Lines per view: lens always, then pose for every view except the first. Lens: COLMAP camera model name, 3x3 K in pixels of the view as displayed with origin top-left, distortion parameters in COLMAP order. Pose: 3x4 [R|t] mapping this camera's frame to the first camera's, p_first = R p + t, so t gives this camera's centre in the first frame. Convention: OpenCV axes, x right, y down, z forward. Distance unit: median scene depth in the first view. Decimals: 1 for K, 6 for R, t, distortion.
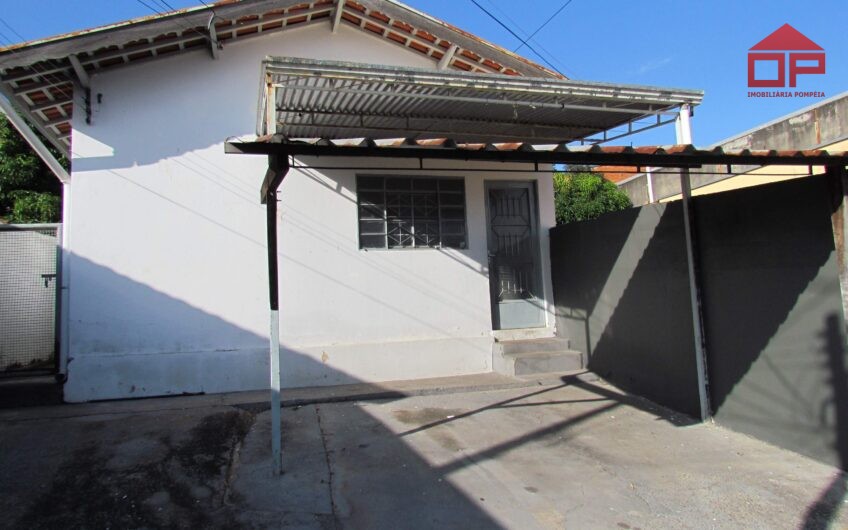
lens RADIAL K [[606.9, 0, 422.5], [0, 606.9, 266.1], [0, 0, 1]] dist [-0.002644, -0.001524]
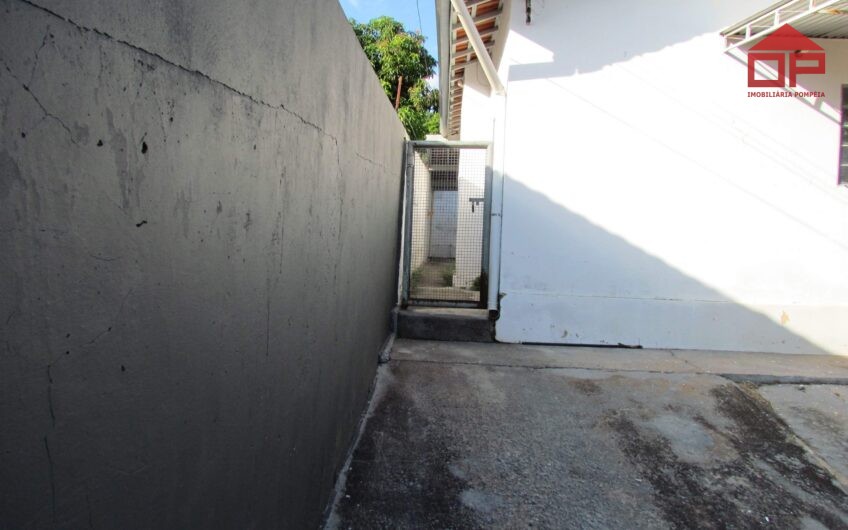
lens RADIAL K [[606.9, 0, 424.7], [0, 606.9, 262.3], [0, 0, 1]] dist [-0.002644, -0.001524]
pose [[0.953269, 0.085883, -0.289660, -0.418059], [-0.047060, 0.989253, 0.138437, -0.013550], [0.298436, -0.118336, 0.947065, 0.110991]]
